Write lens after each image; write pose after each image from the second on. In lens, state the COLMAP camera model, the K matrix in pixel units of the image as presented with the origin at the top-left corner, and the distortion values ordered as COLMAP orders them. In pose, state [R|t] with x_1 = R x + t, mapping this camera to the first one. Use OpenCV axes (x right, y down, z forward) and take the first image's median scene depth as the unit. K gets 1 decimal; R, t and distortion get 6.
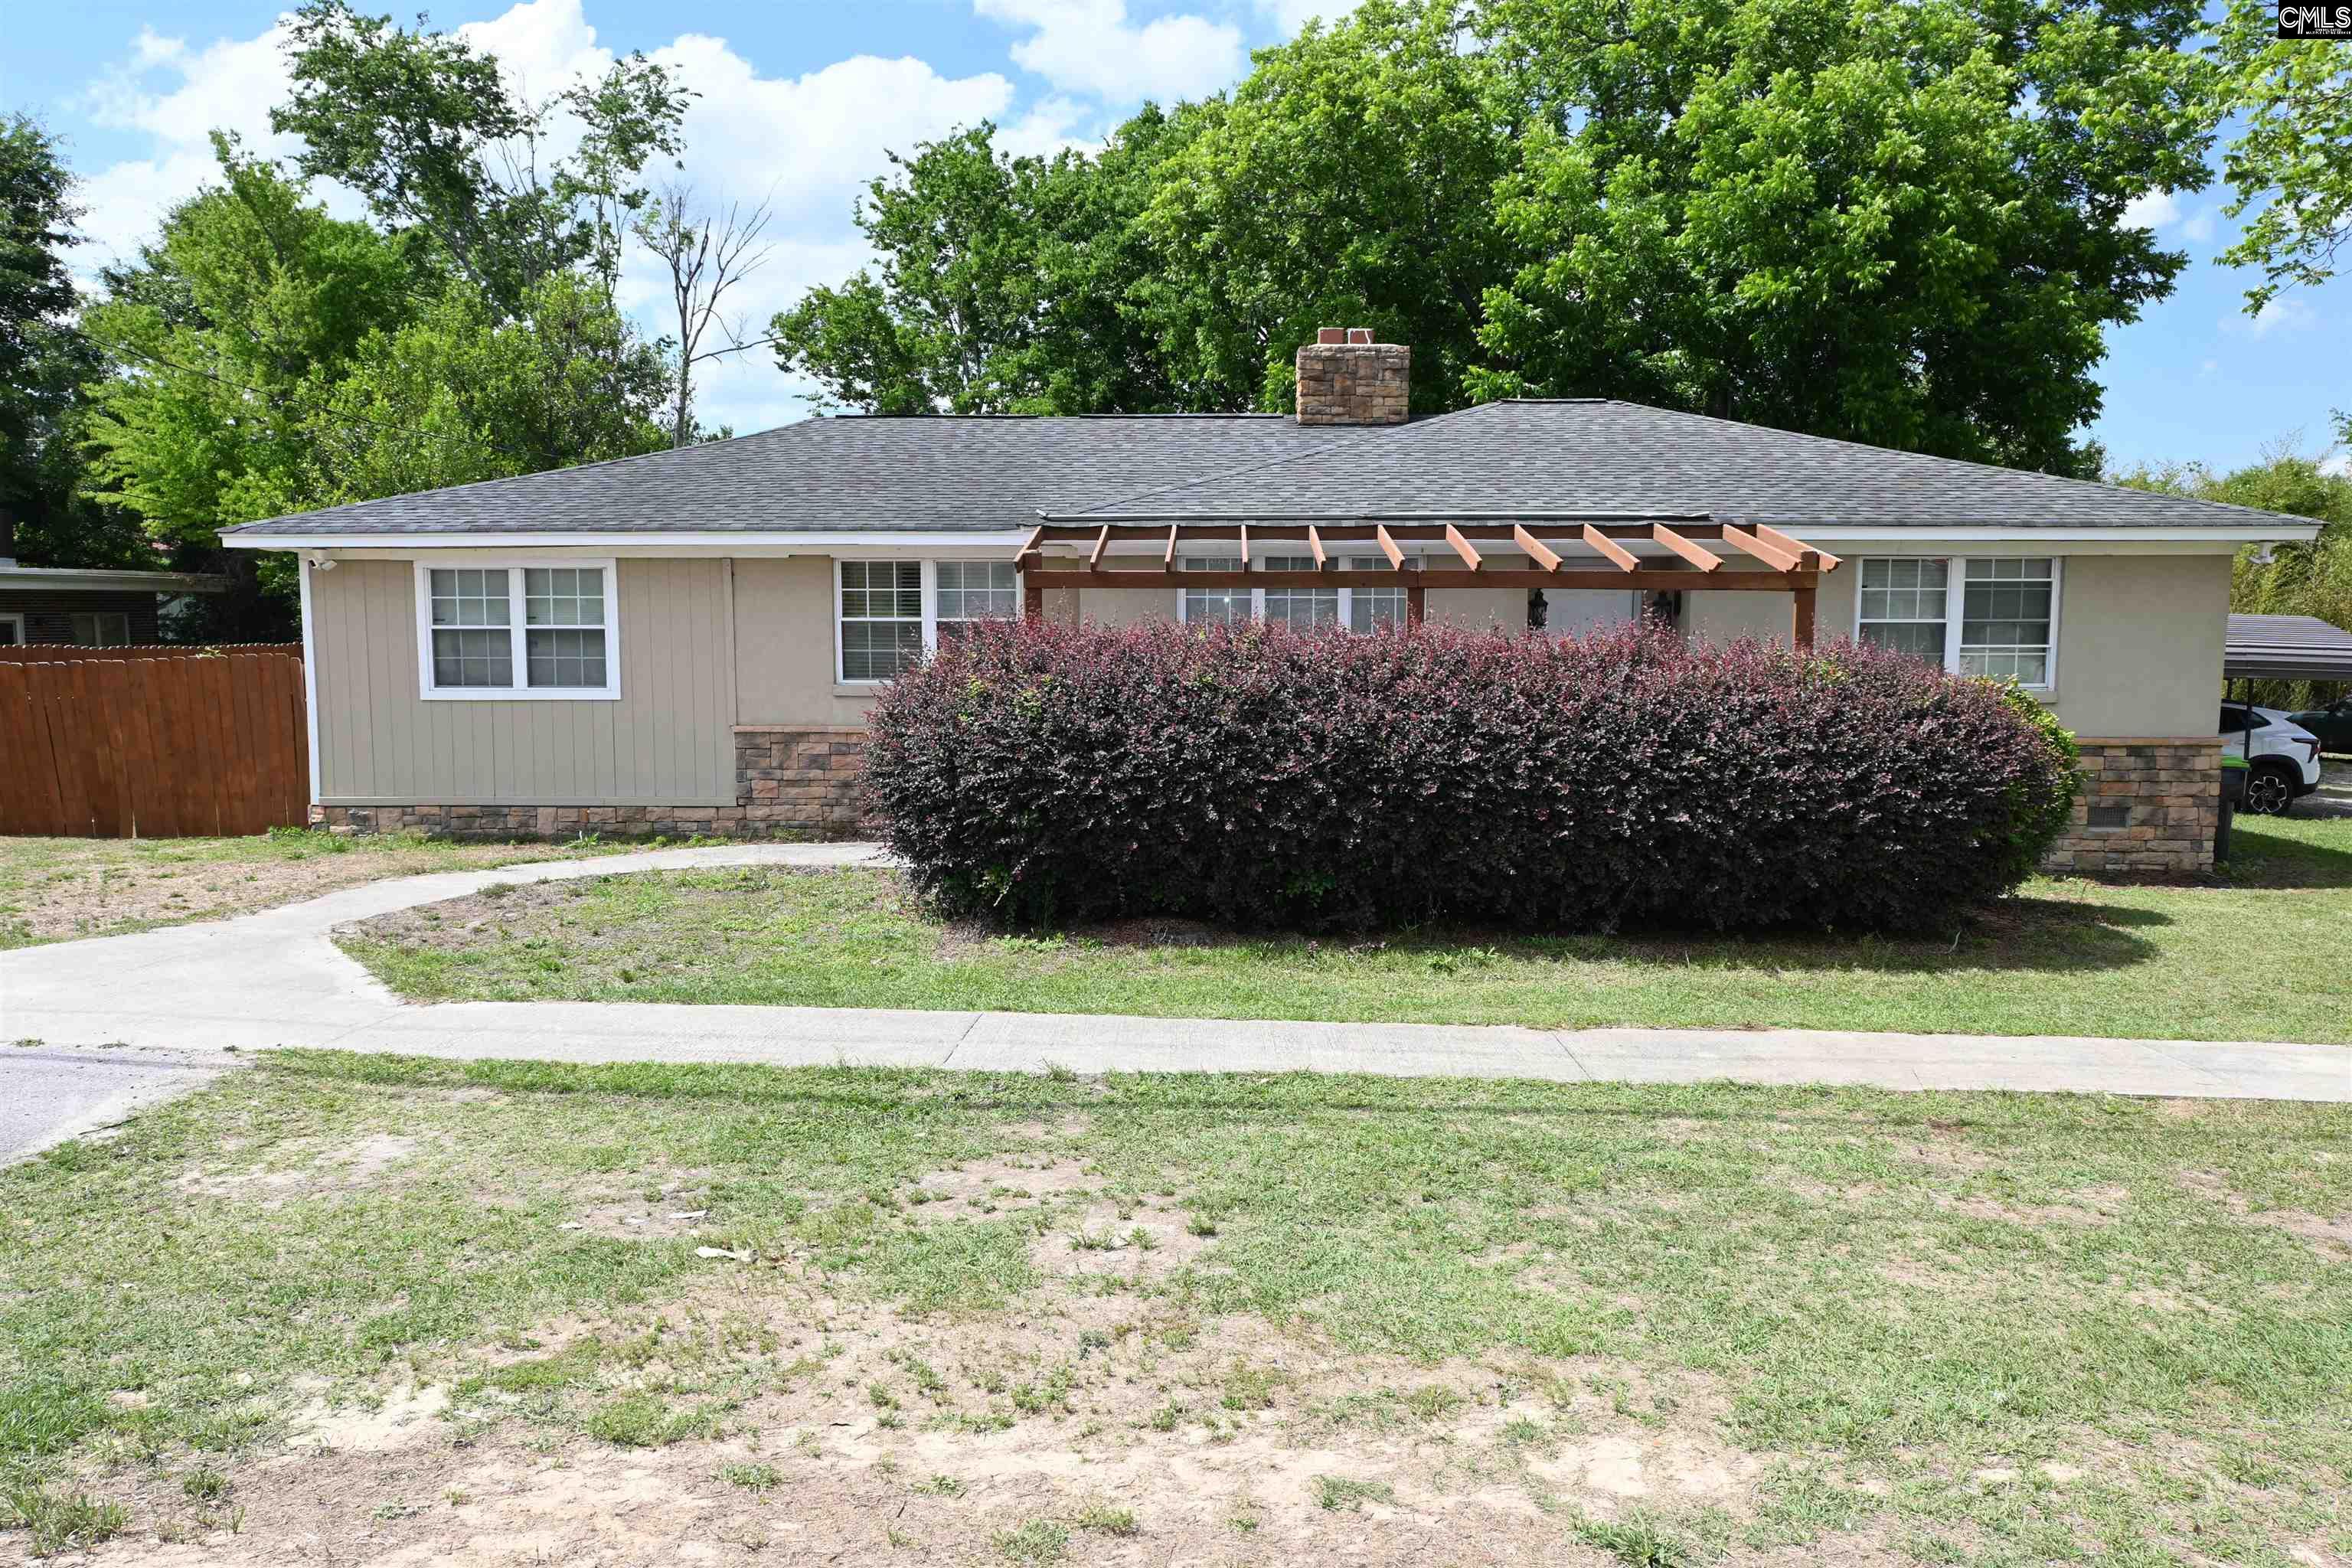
lens RADIAL K [[1610.3, 0, 1176.0], [0, 1610.3, 784.0], [0, 0, 1]] dist [-0.002627, 0.000287]
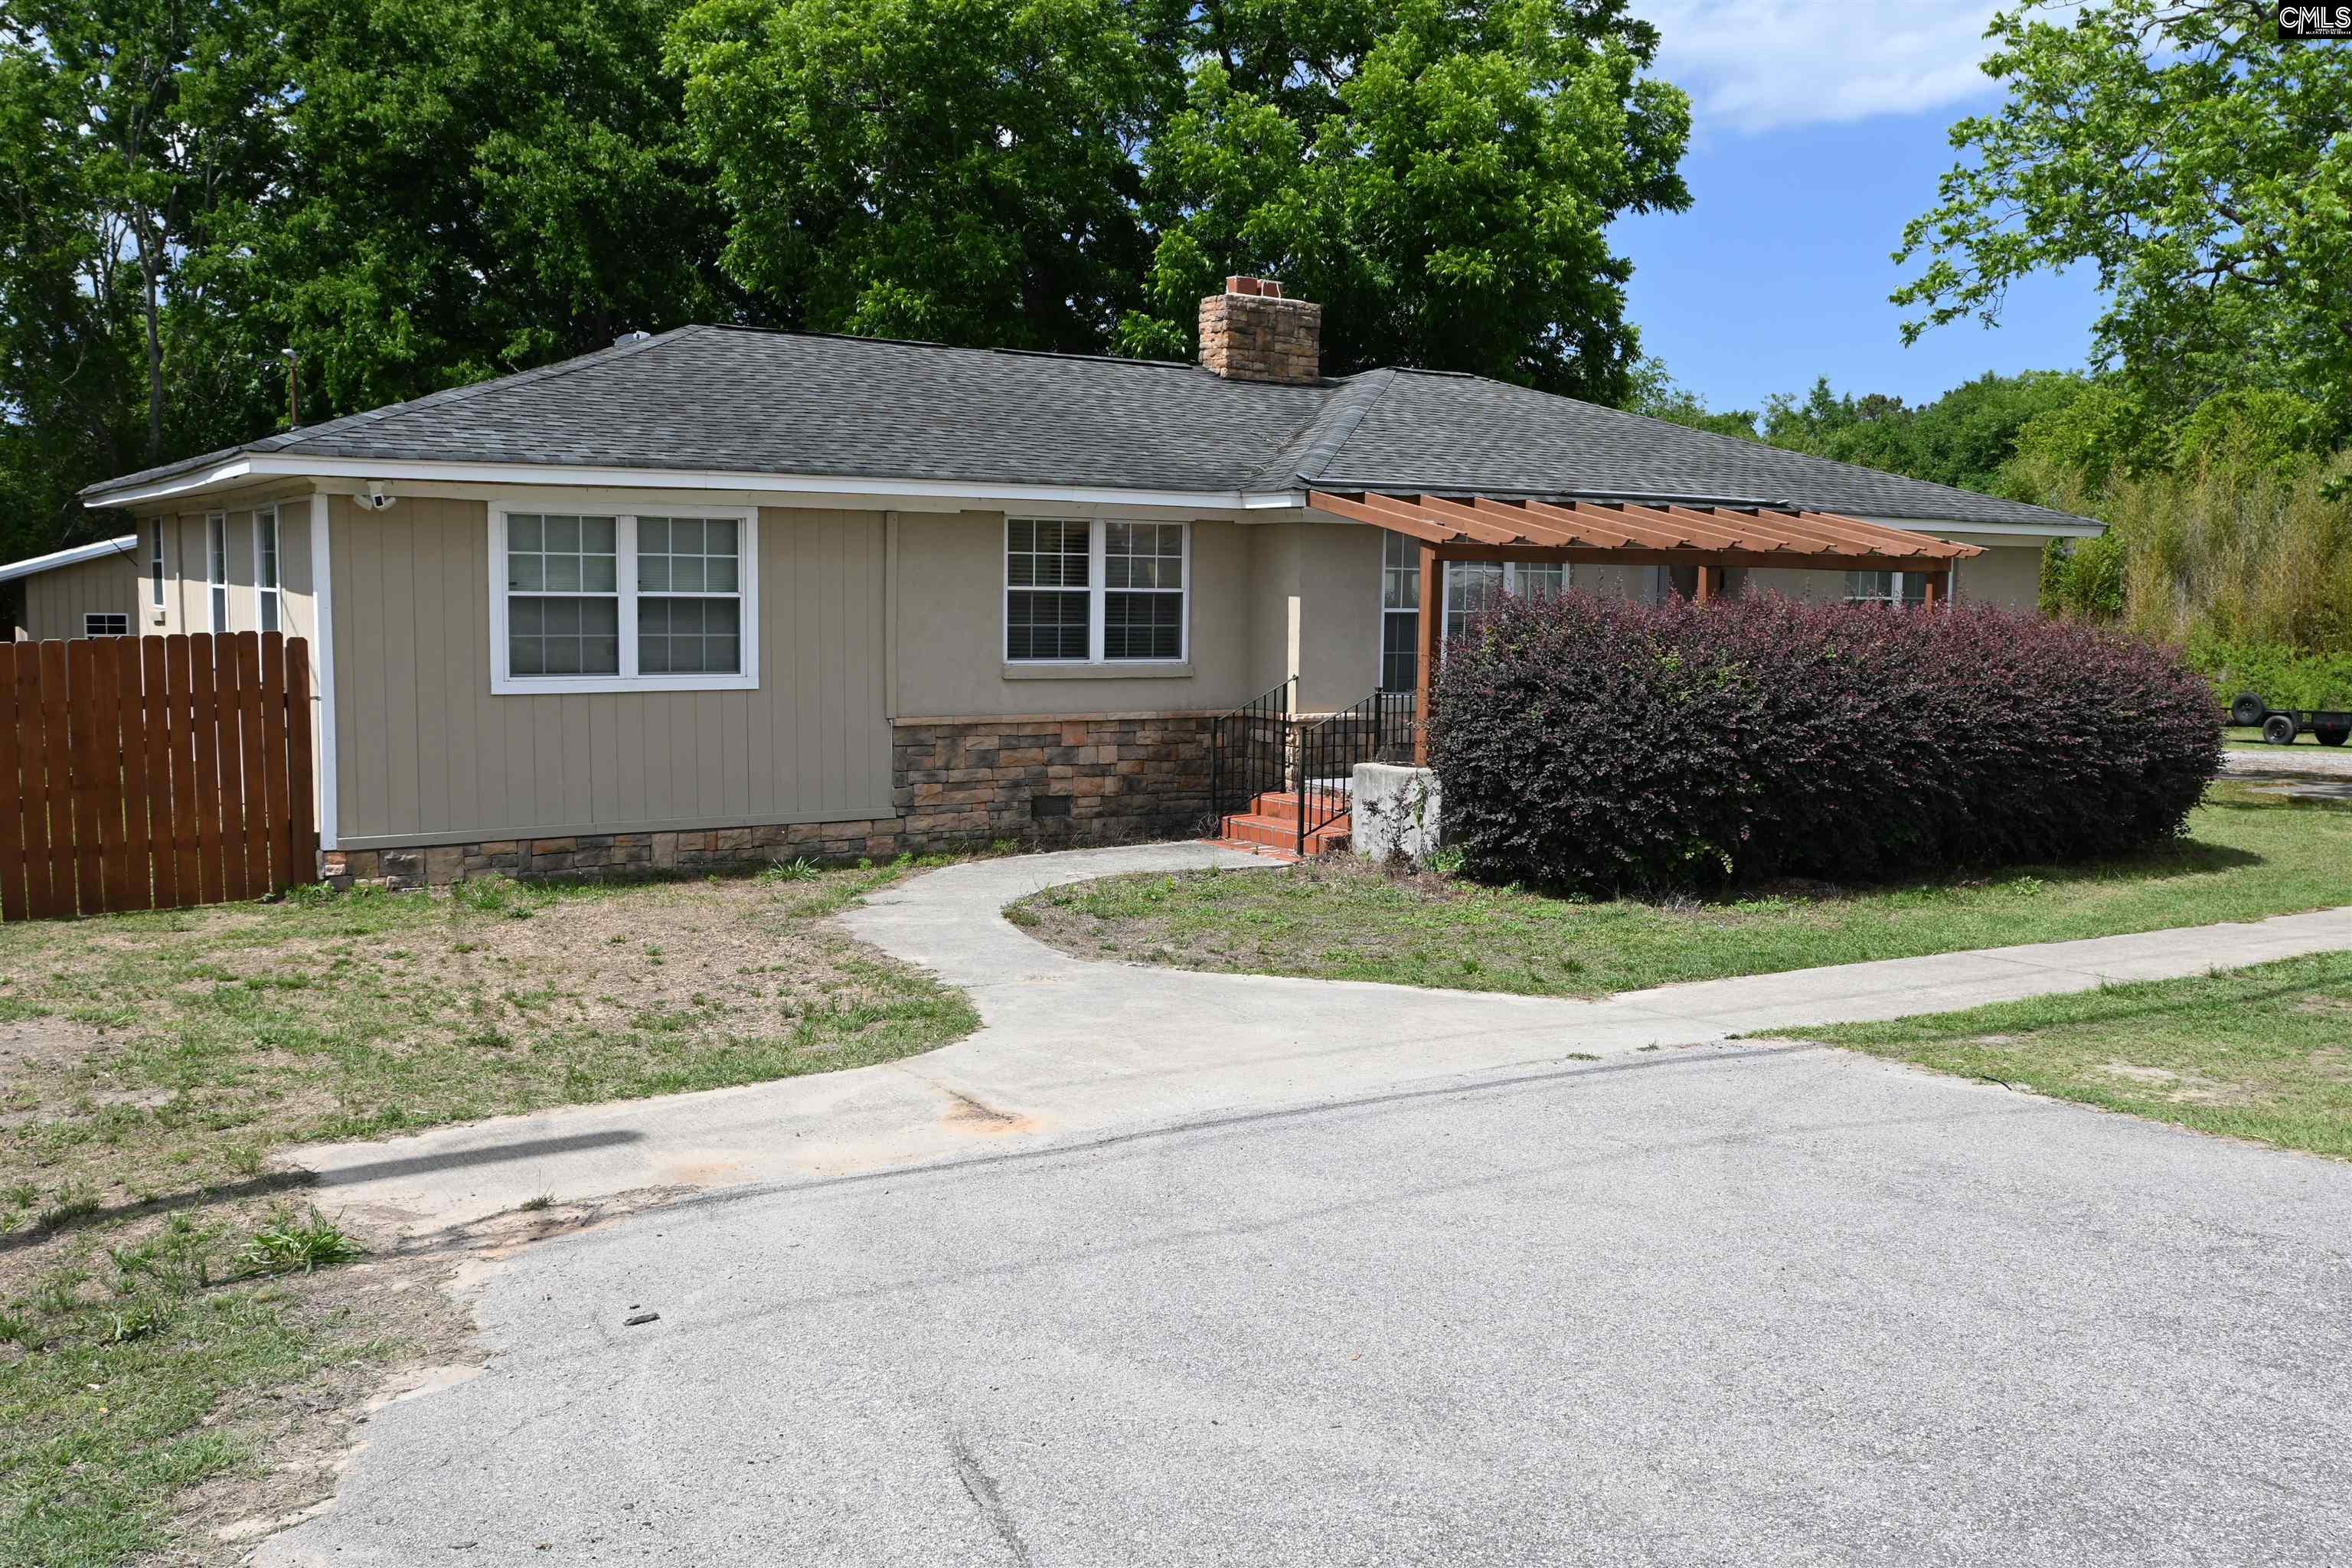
lens RADIAL K [[2006.8, 0, 1176.0], [0, 2006.8, 784.0], [0, 0, 1]] dist [-0.006974, 0.000062]
pose [[0.821658, -0.045899, 0.568130, -0.732460], [0.046032, 0.998840, 0.014123, -0.010933], [-0.568119, 0.014548, 0.822818, 0.089578]]
